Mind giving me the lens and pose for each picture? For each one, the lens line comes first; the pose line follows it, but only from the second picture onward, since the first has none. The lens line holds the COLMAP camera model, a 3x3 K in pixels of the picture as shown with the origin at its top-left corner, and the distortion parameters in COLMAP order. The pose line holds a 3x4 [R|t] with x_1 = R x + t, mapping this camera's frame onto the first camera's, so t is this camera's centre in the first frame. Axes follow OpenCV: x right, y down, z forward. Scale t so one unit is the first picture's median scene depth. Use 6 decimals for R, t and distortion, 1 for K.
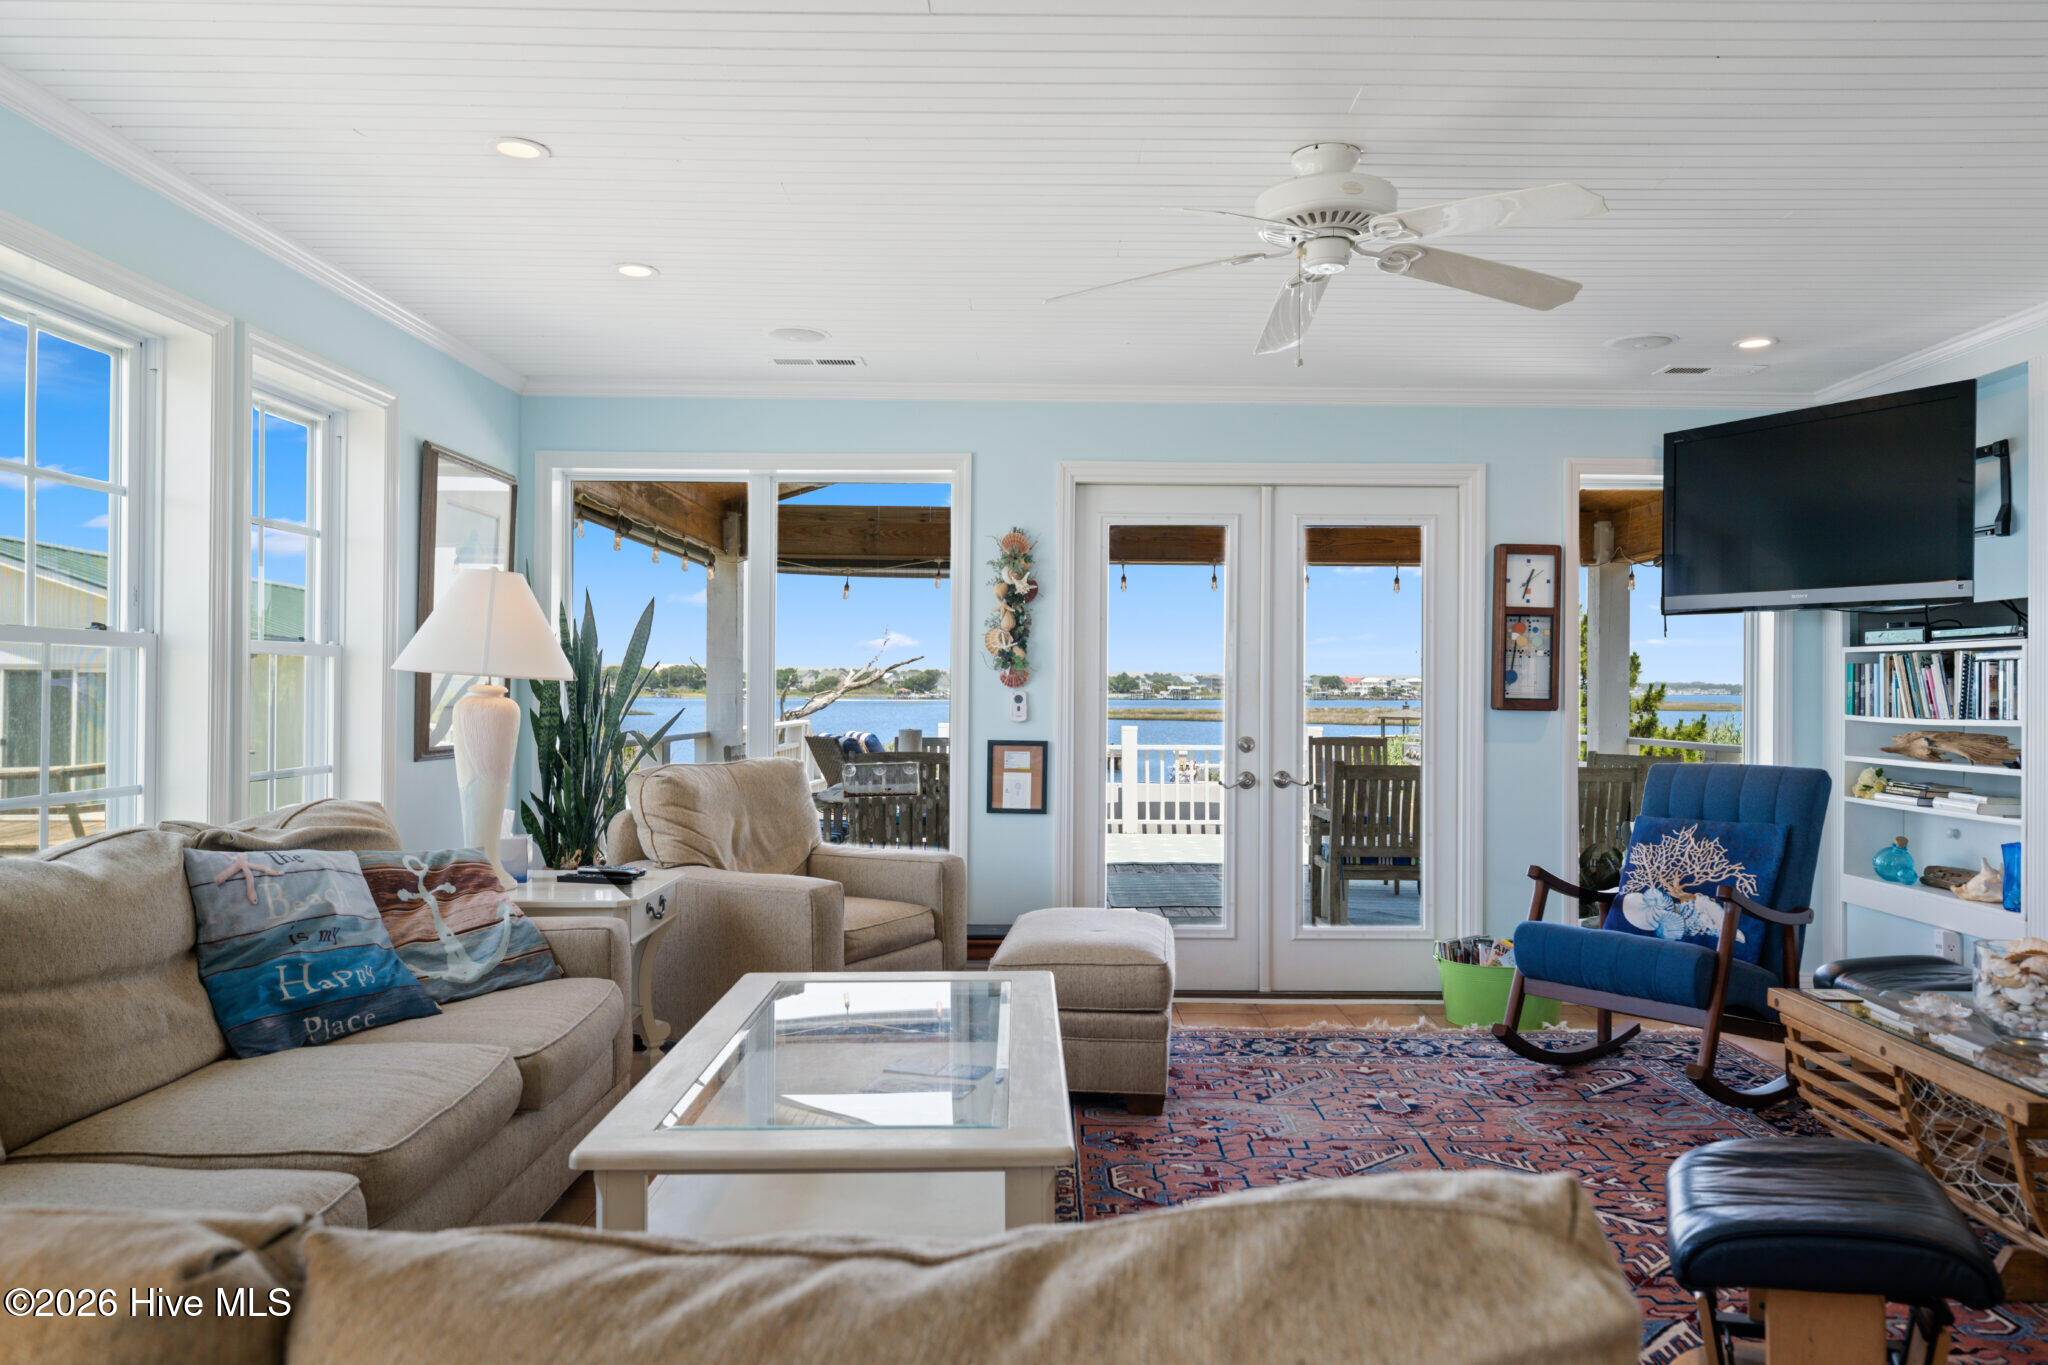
lens RADIAL K [[1349.1, 0, 1024.0], [0, 1349.1, 682.5], [0, 0, 1]] dist [-0.000046, -0.000197]
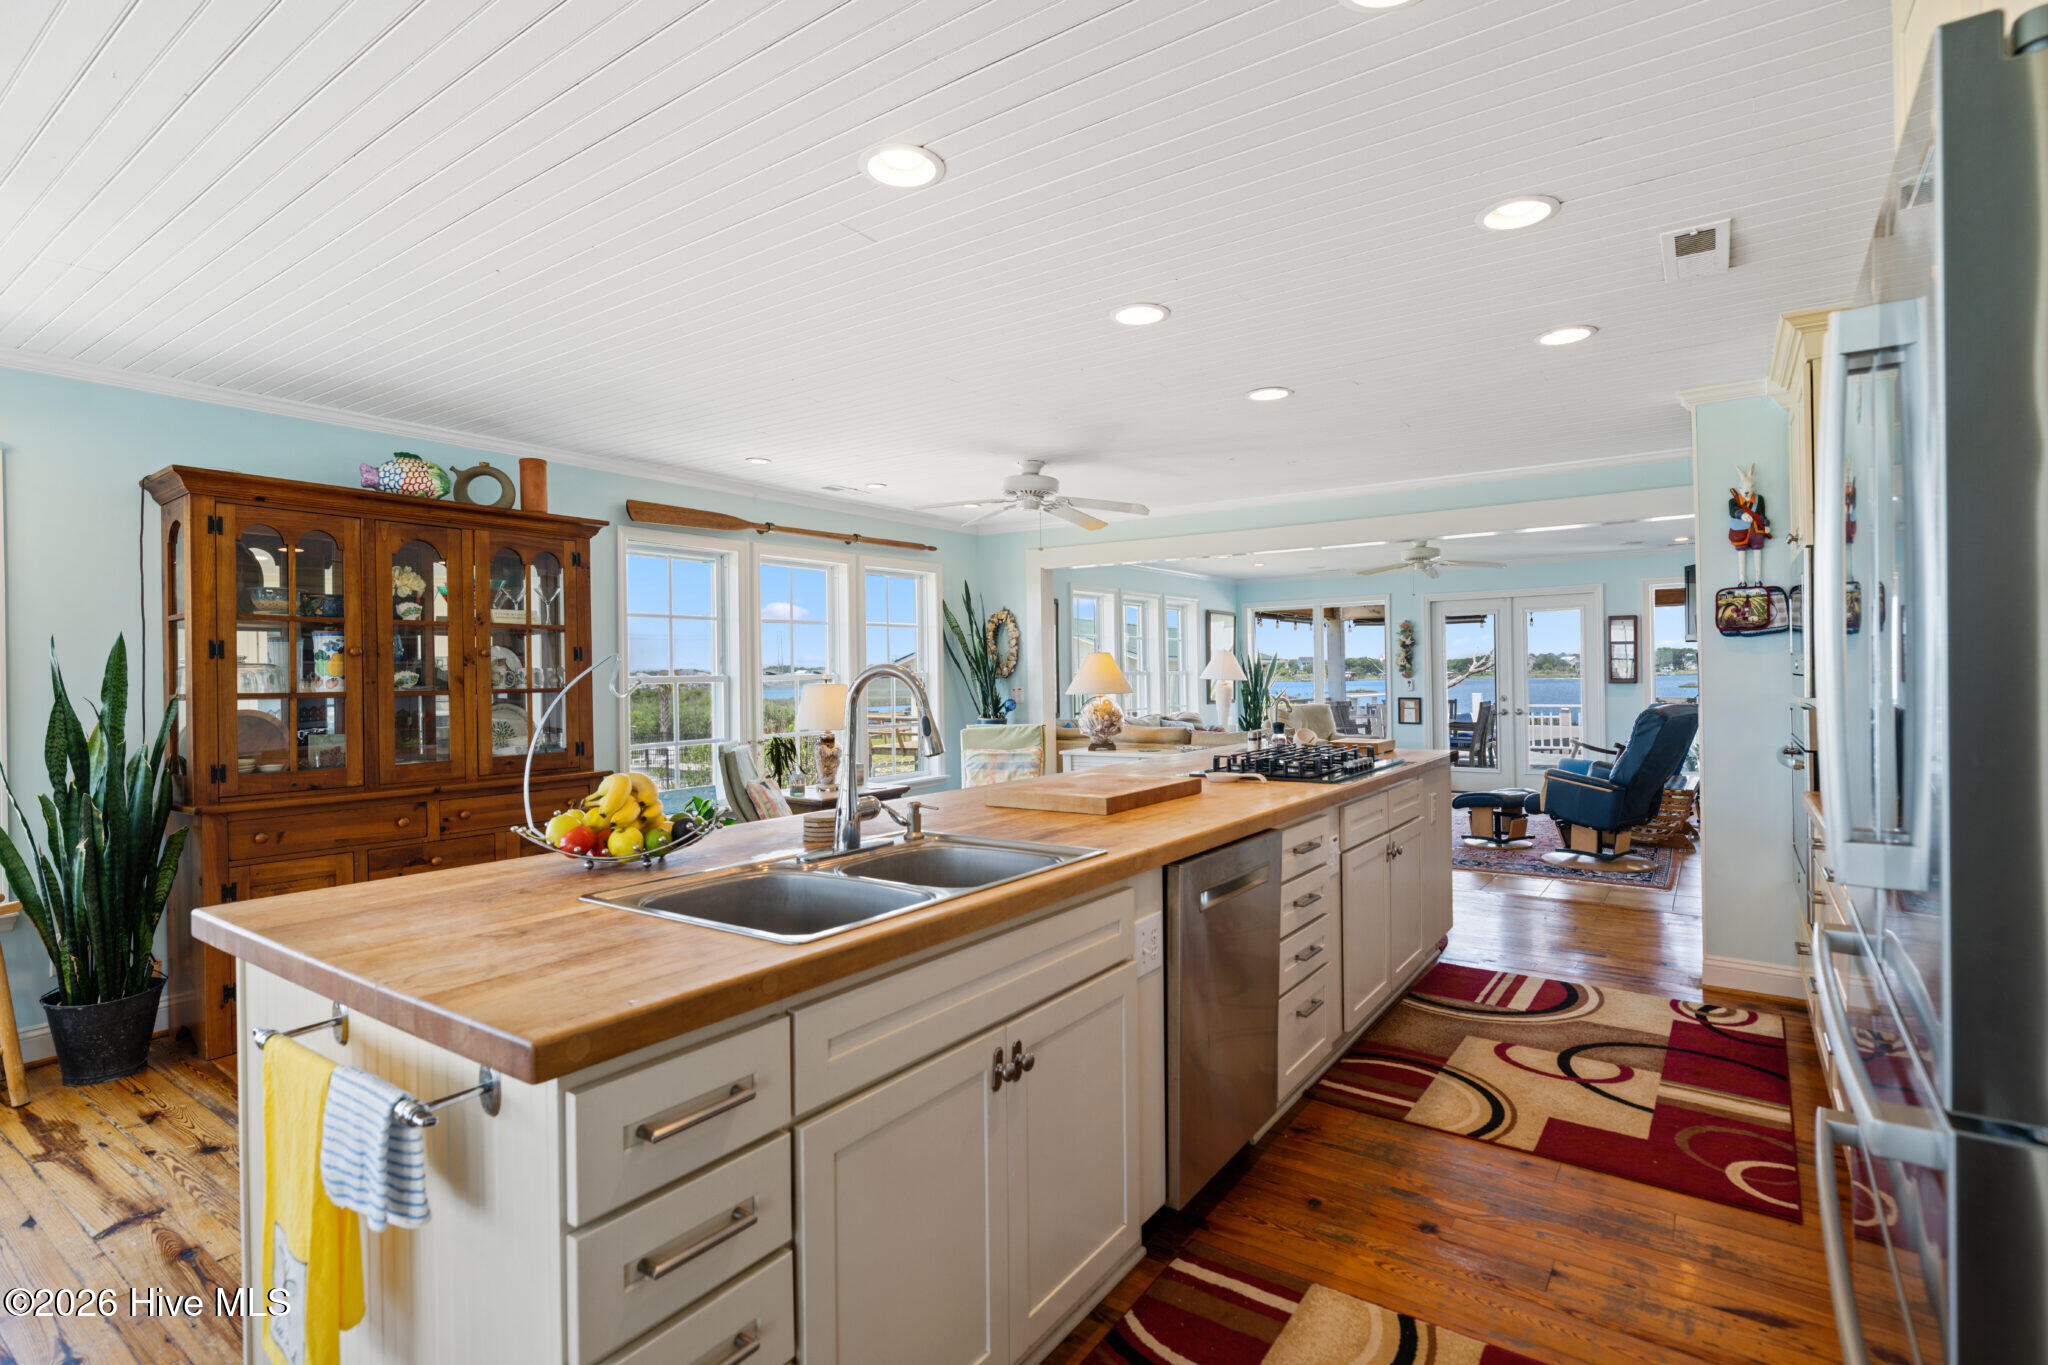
lens RADIAL K [[995.9, 0, 1024.0], [0, 995.9, 682.5], [0, 0, 1]] dist [-0.000245, -0.000015]
pose [[0.815577, -0.016442, -0.578414, 0.531547], [0.028121, 0.999541, 0.011240, -0.032740], [0.577964, -0.025433, 0.815666, -1.116008]]
